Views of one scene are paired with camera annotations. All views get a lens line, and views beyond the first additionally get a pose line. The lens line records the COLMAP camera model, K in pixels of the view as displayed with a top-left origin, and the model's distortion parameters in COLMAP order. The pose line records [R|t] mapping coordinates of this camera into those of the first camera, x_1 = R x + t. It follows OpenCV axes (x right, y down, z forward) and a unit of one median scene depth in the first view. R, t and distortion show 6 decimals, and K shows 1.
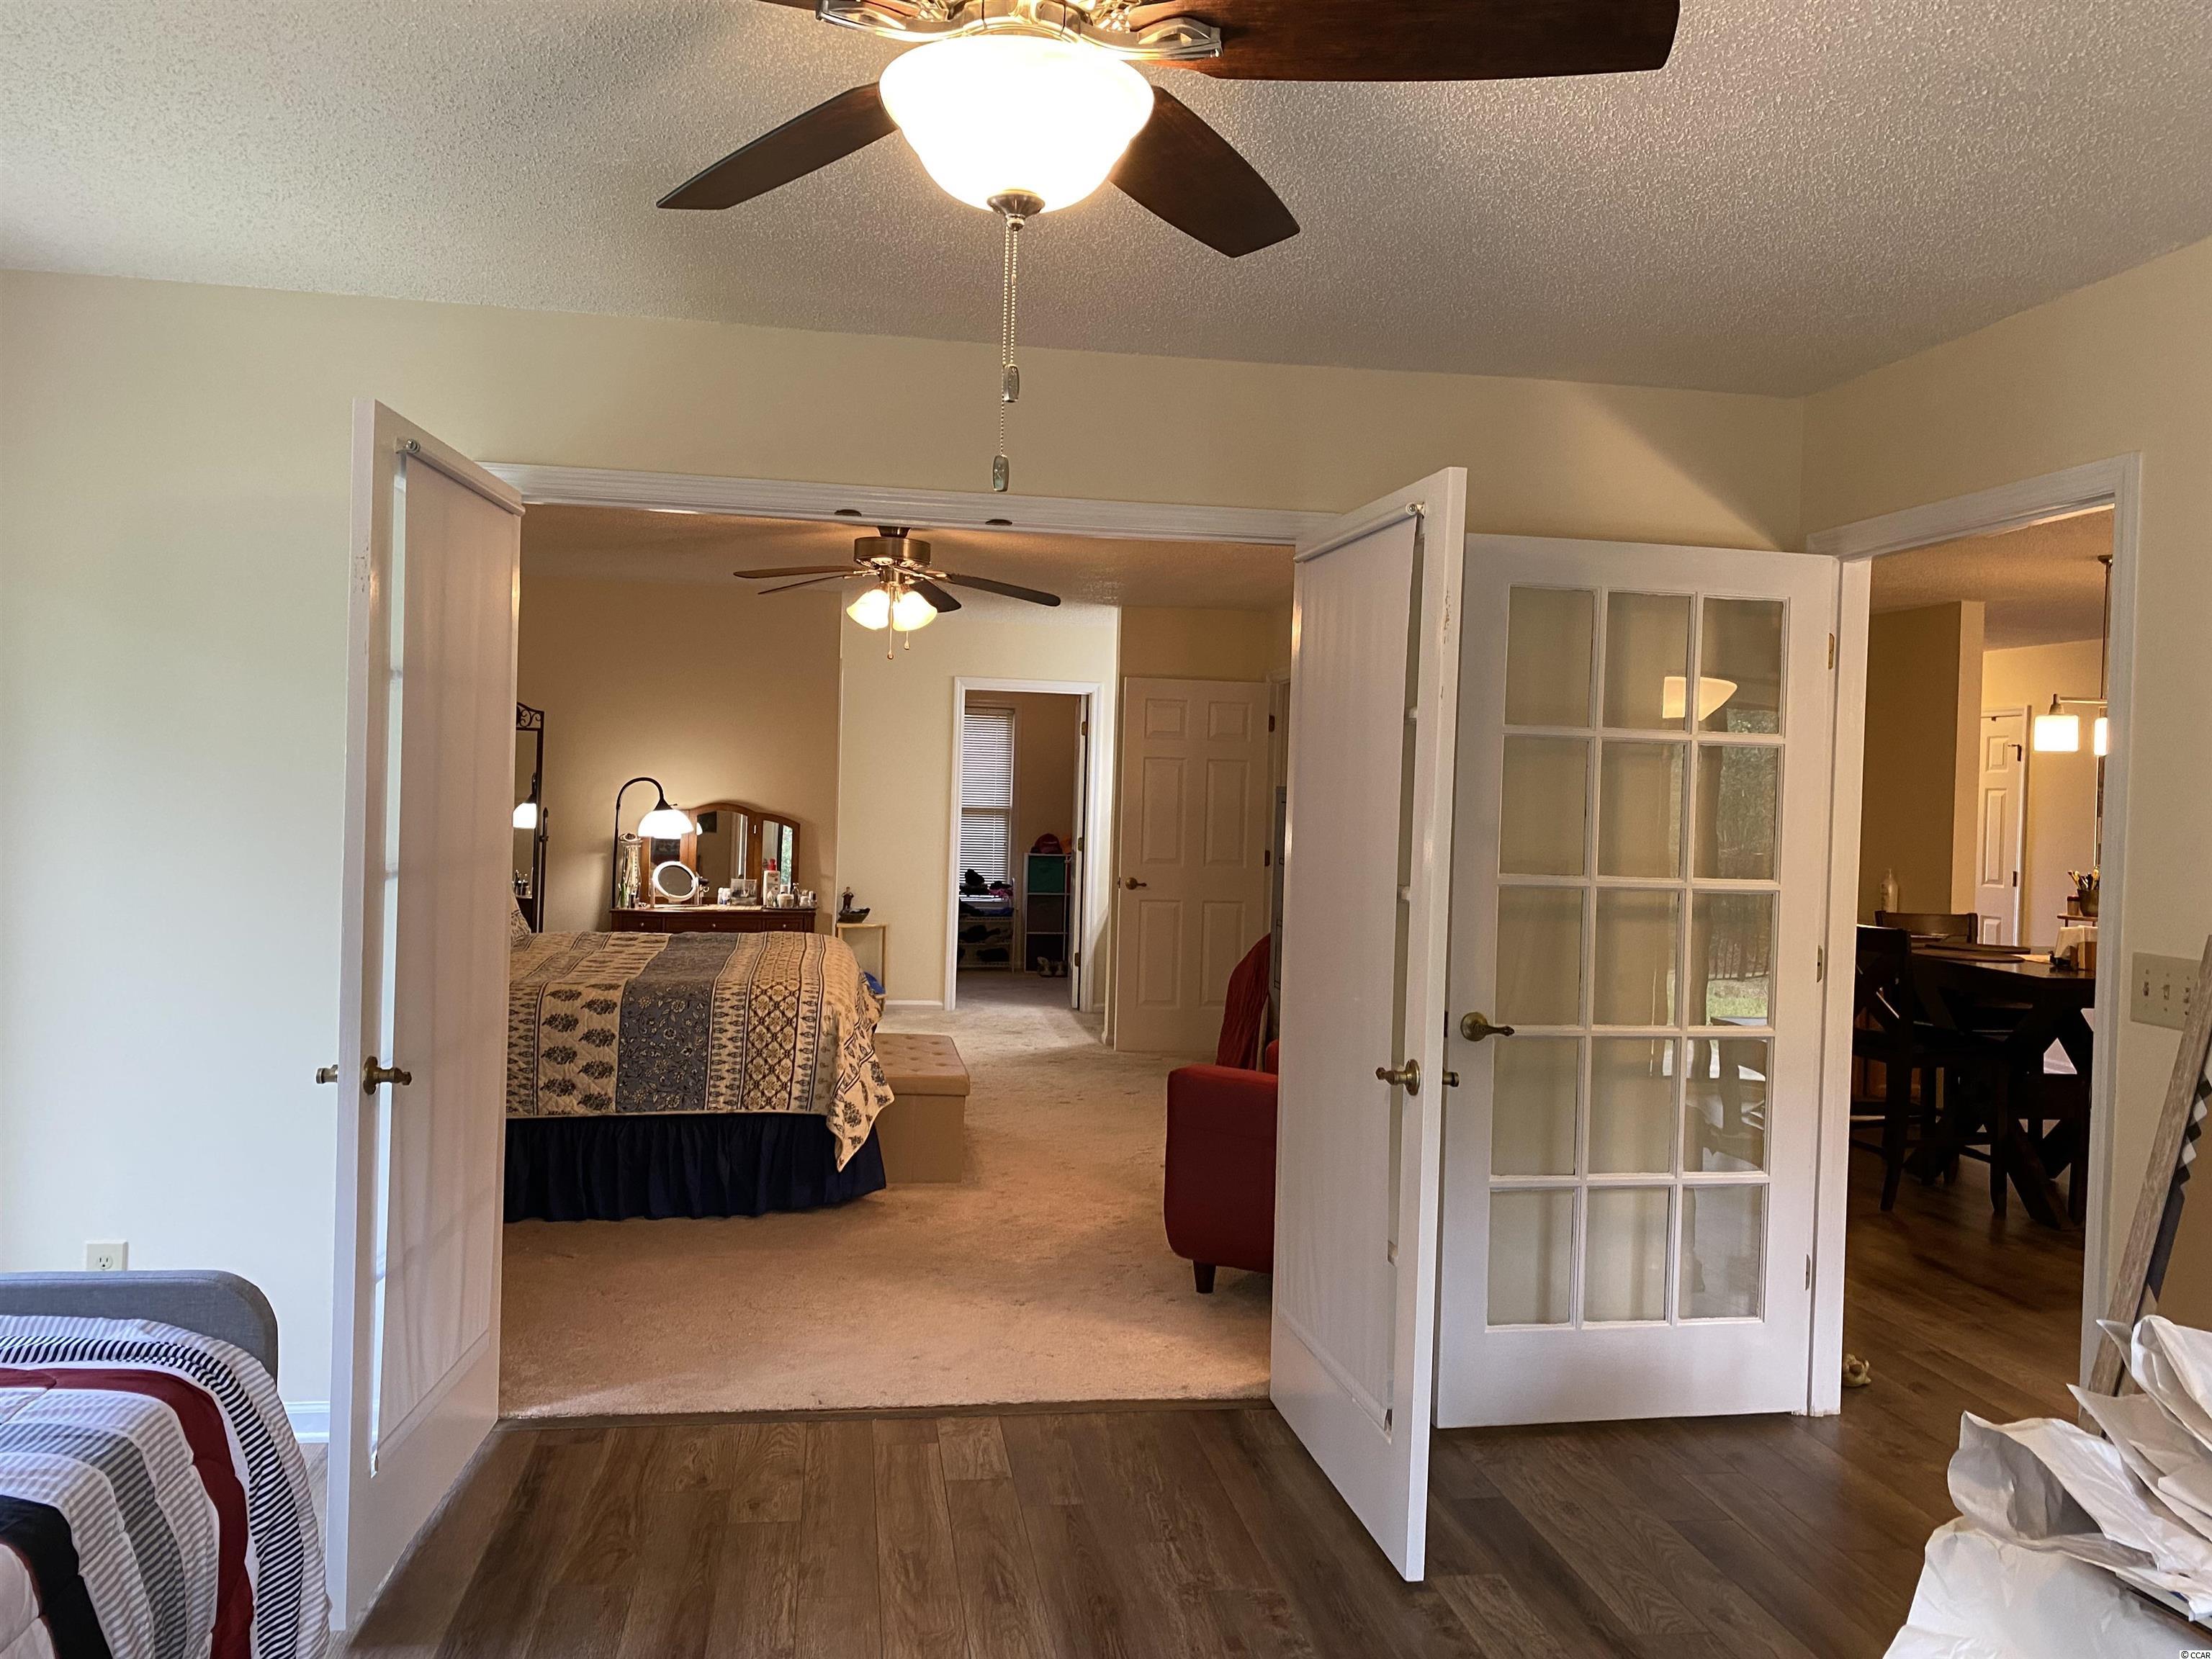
lens RADIAL K [[1688.1, 0, 1120.5], [0, 1688.1, 822.8], [0, 0, 1]] dist [0.061779, -0.071195]
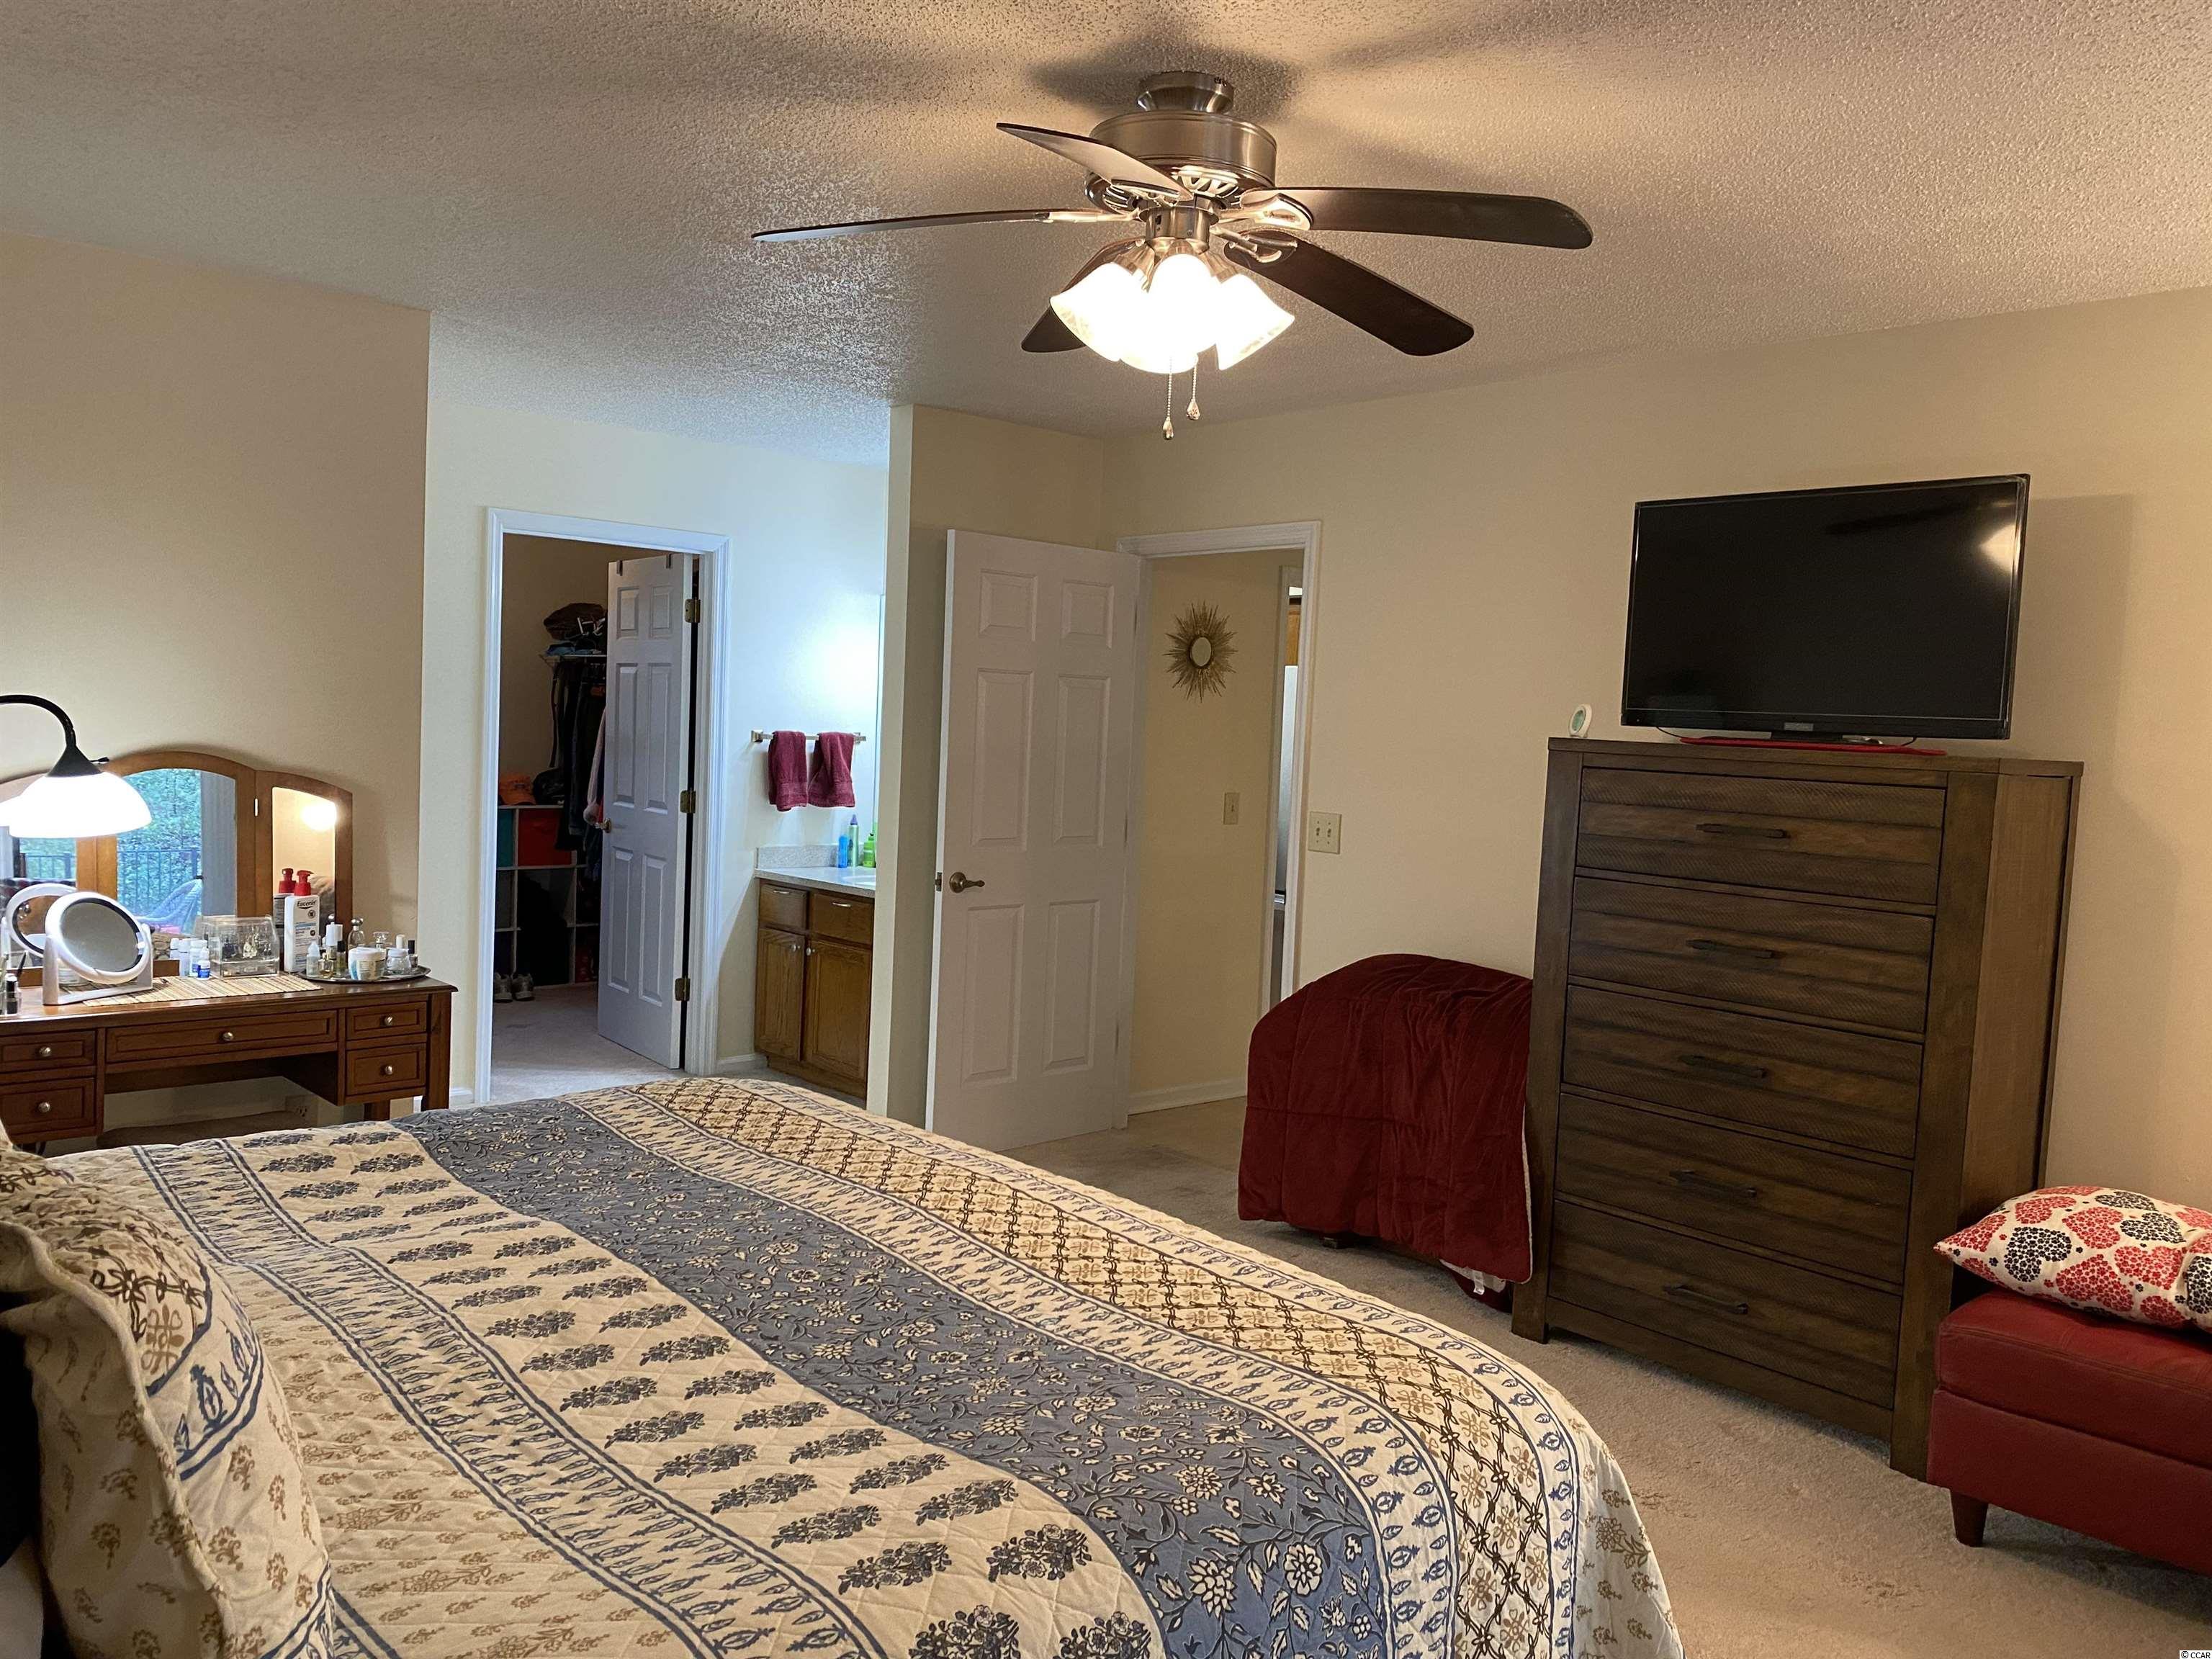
lens RADIAL K [[1688.1, 0, 1120.5], [0, 1688.1, 822.8], [0, 0, 1]] dist [0.061779, -0.071195]
pose [[0.840017, -0.029265, 0.541770, -0.192987], [-0.003665, 0.998215, 0.059604, -0.014781], [-0.542547, -0.052054, 0.838411, 0.345866]]
